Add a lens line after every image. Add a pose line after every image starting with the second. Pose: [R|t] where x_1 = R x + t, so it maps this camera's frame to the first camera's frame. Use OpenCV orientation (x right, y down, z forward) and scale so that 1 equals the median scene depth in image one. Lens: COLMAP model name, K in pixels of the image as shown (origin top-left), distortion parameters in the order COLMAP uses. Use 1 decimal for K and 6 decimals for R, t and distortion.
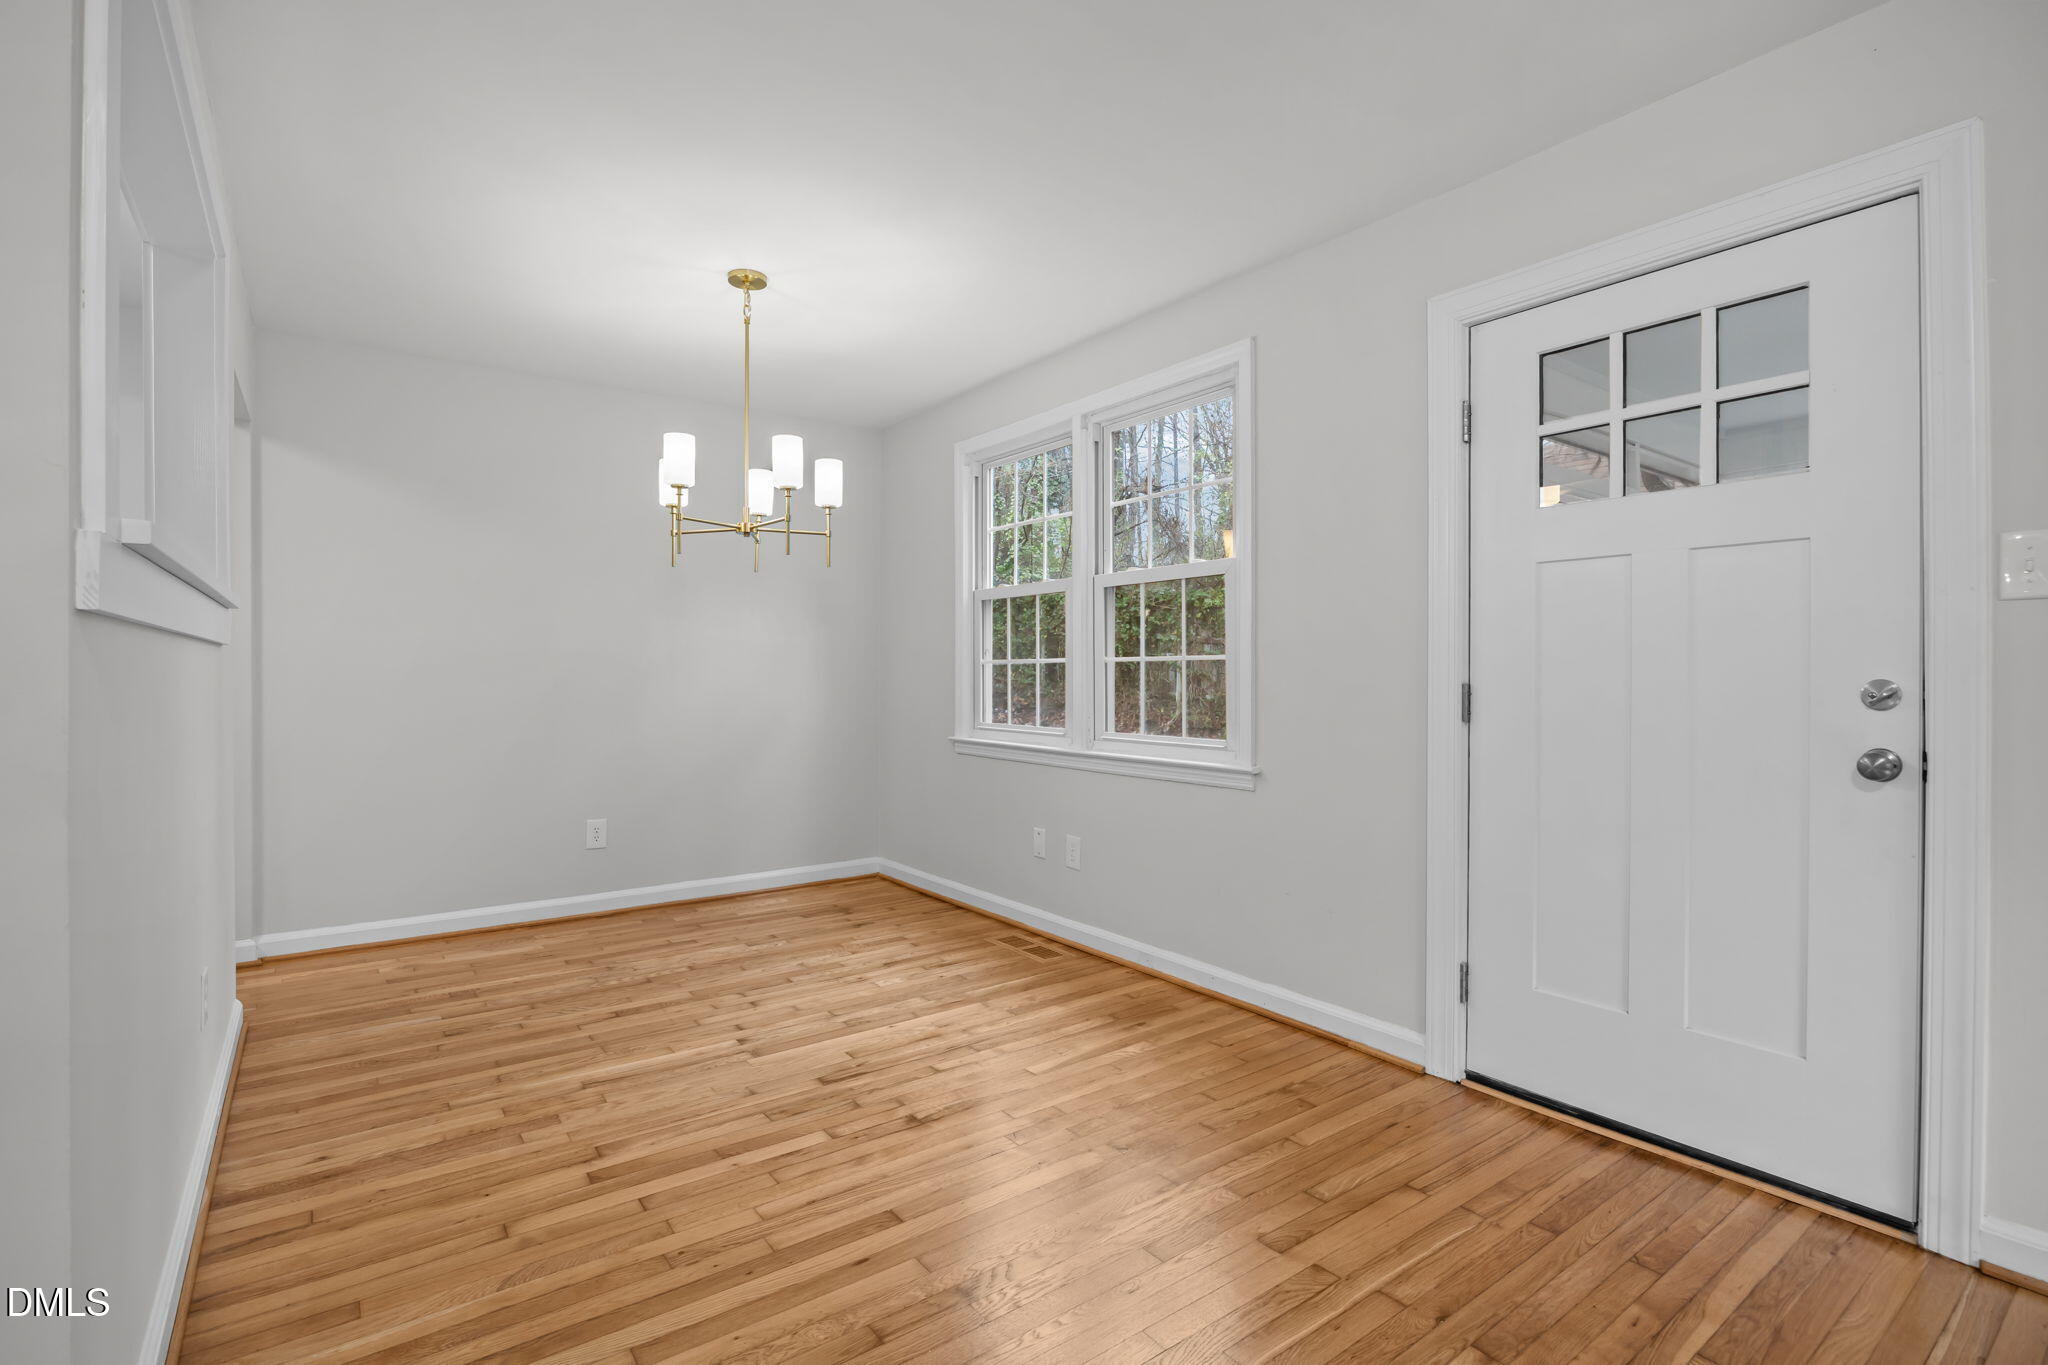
lens RADIAL K [[950.4, 0, 1011.8], [0, 950.4, 676.3], [0, 0, 1]] dist [-0.011888, 0.000022]
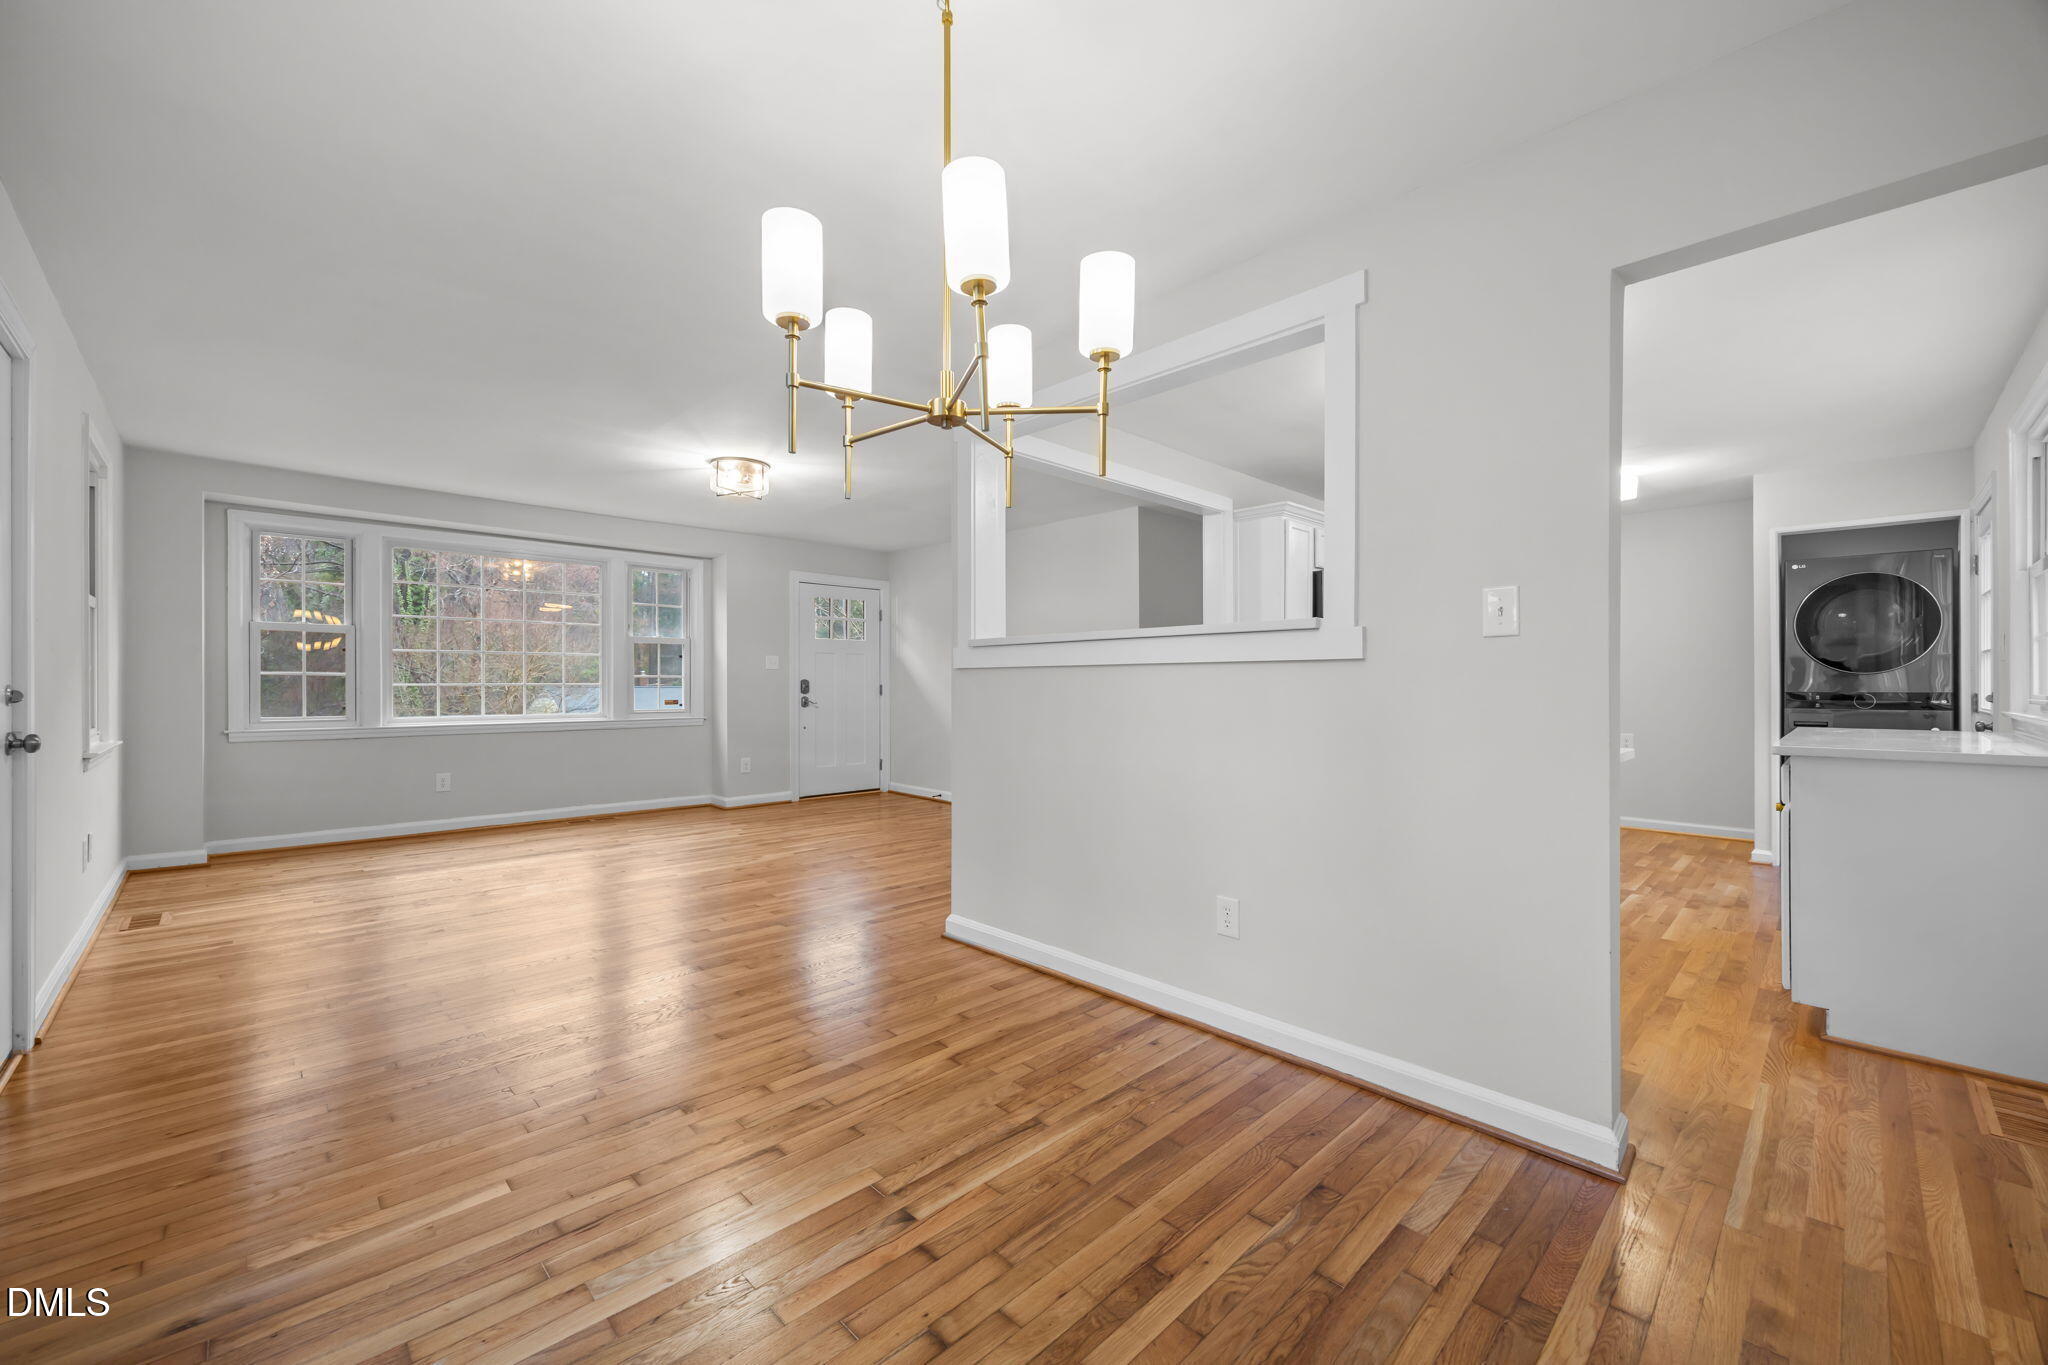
lens RADIAL K [[809.2, 0, 1012.7], [0, 809.2, 685.6], [0, 0, 1]] dist [0.009148, -0.000009]
pose [[-0.991004, -0.004038, -0.133773, -0.257937], [-0.004719, 0.999977, 0.004777, -0.005695], [0.133751, 0.005365, -0.991000, 1.466730]]
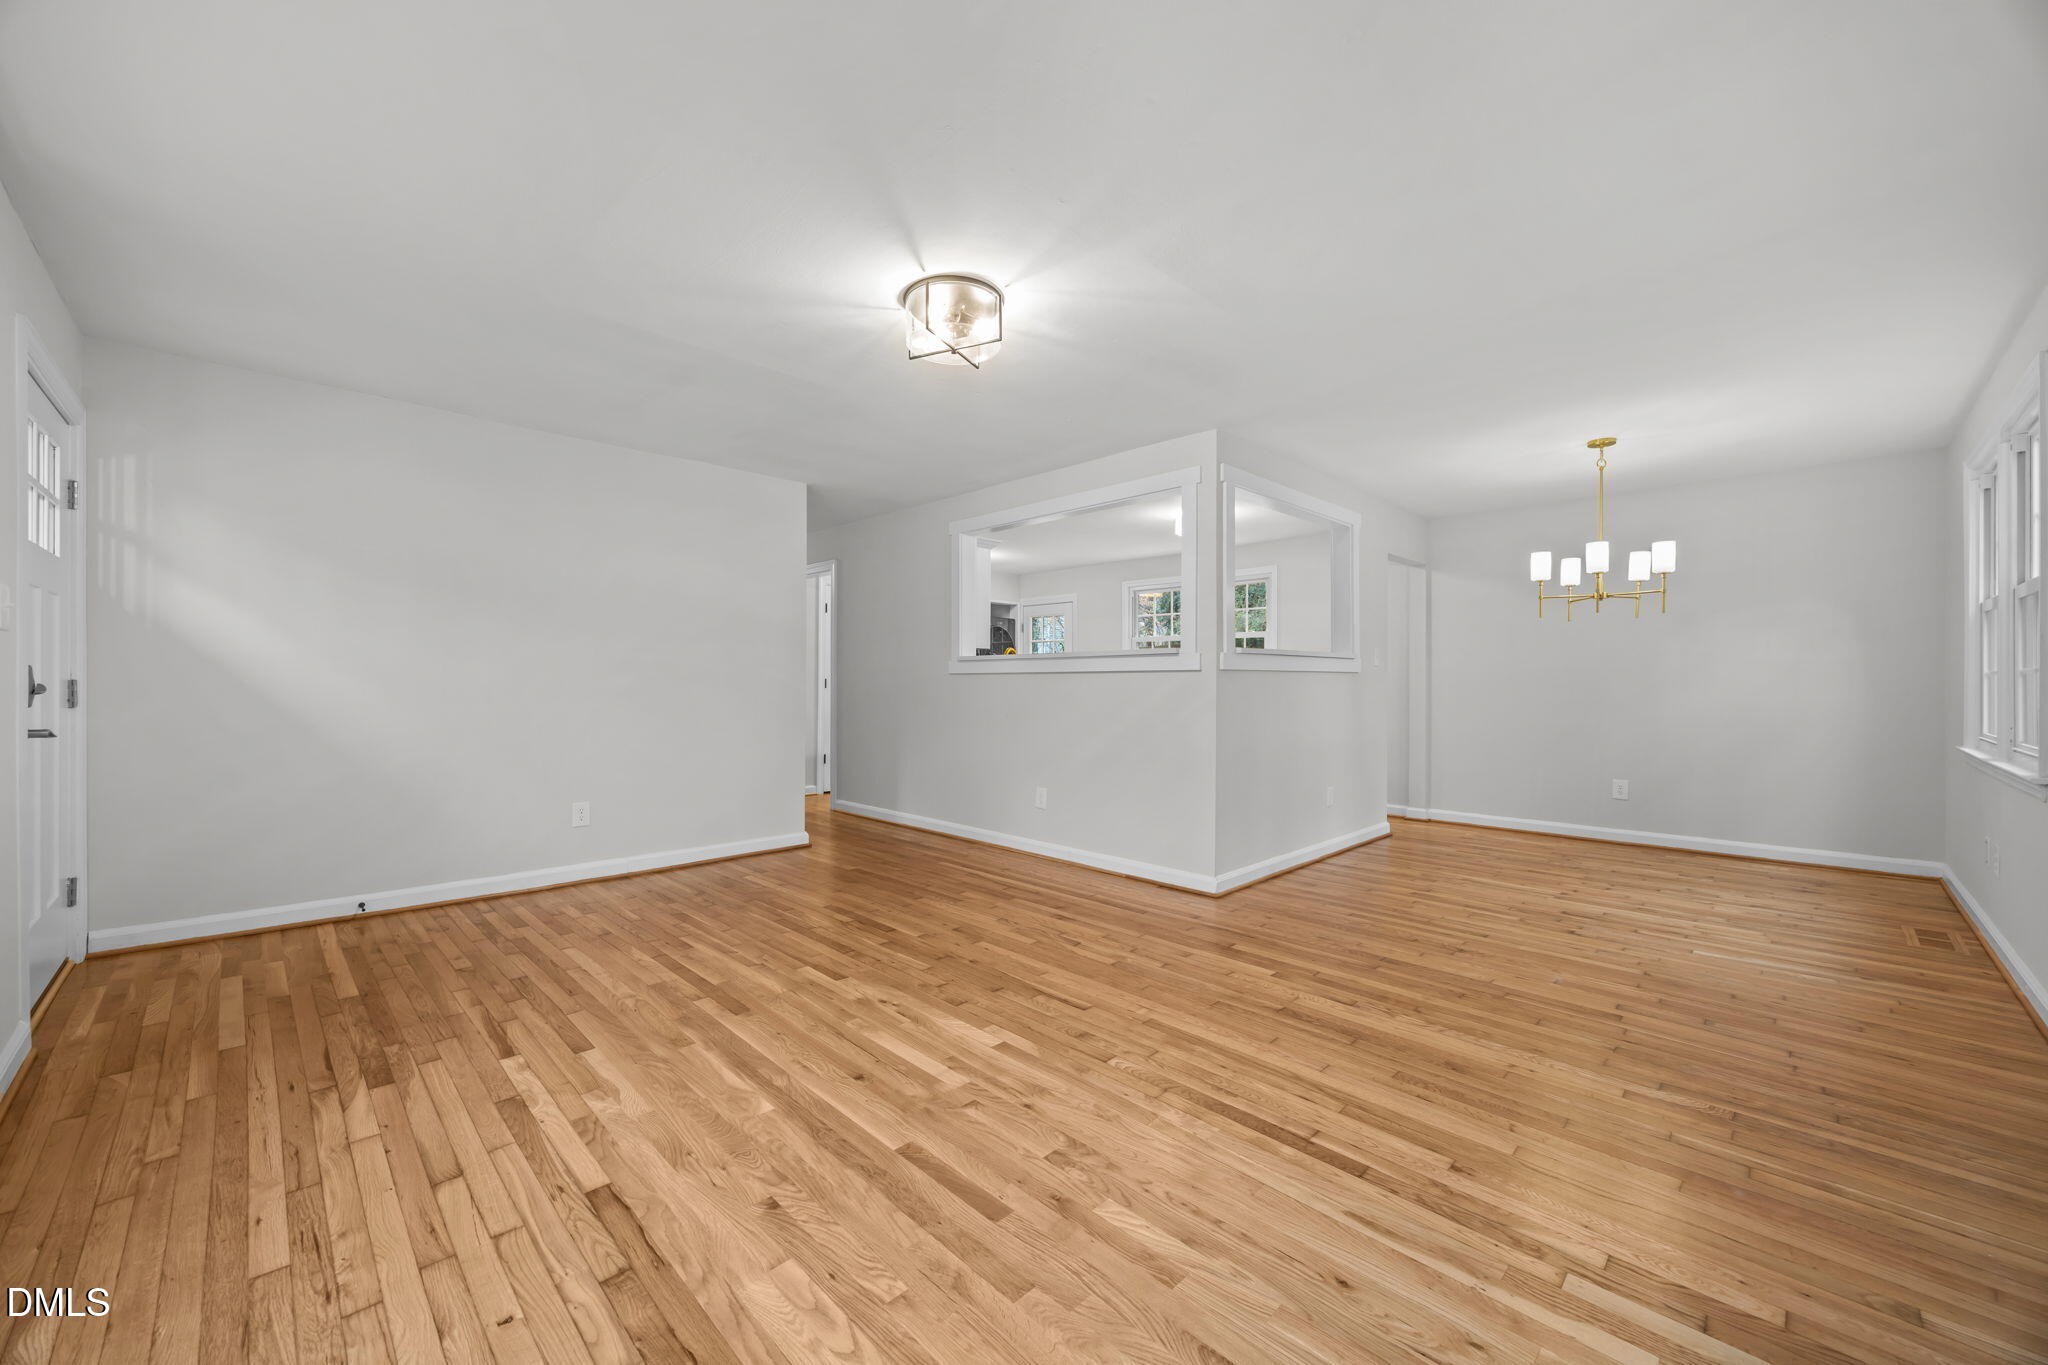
lens RADIAL K [[780.7, 0, 1013.0], [0, 780.7, 682.4], [0, 0, 1]] dist [-0.003100, -0.000024]
pose [[0.145235, 0.000667, -0.989397, 0.912103], [-0.007118, 0.999975, -0.000370, 0.001848], [0.989372, 0.007096, 0.145236, -0.201877]]
